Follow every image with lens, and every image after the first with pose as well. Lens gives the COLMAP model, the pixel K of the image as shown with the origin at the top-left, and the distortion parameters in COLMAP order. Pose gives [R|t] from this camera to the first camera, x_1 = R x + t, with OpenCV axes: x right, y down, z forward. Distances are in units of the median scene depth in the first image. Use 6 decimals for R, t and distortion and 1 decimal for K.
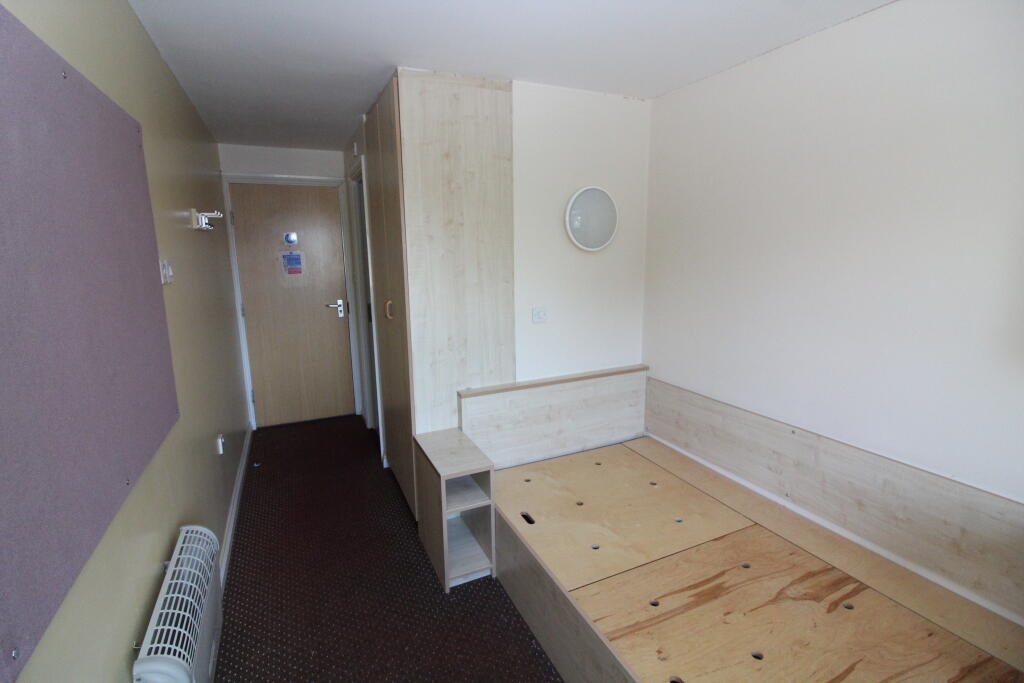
lens RADIAL K [[482.3, 0, 512.0], [0, 482.3, 341.5], [0, 0, 1]] dist [0.000393, -0.000773]
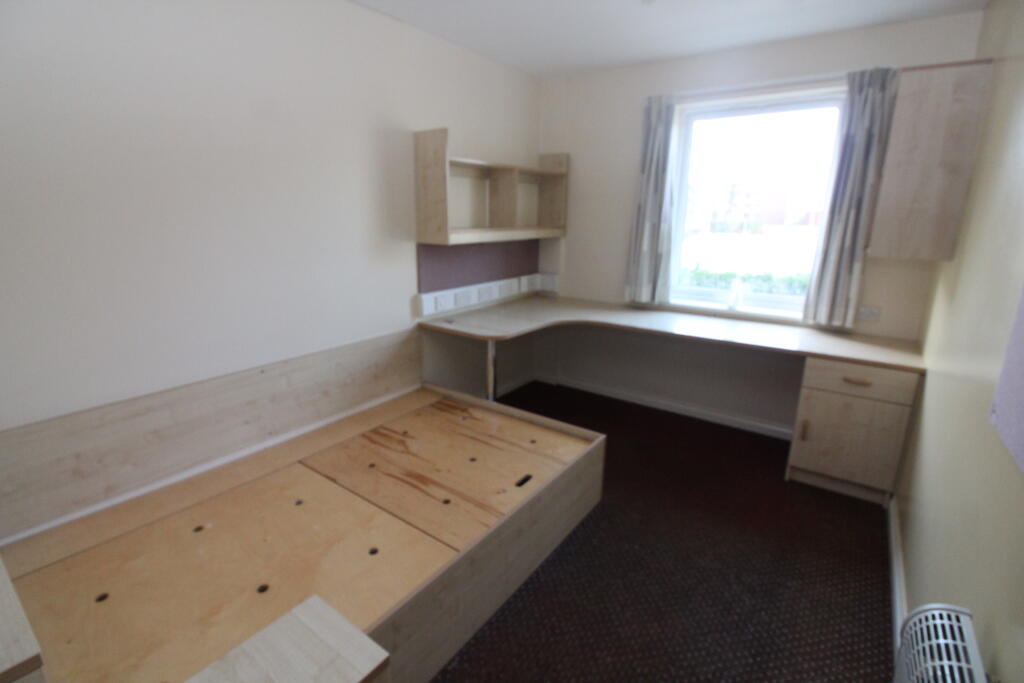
lens RADIAL K [[479.1, 0, 509.1], [0, 479.1, 319.1], [0, 0, 1]] dist [0.001549, 0.000102]
pose [[-0.486228, -0.184239, 0.854189, -0.545240], [0.158272, 0.942784, 0.293441, -0.139634], [-0.859379, 0.277873, -0.429248, 1.024350]]
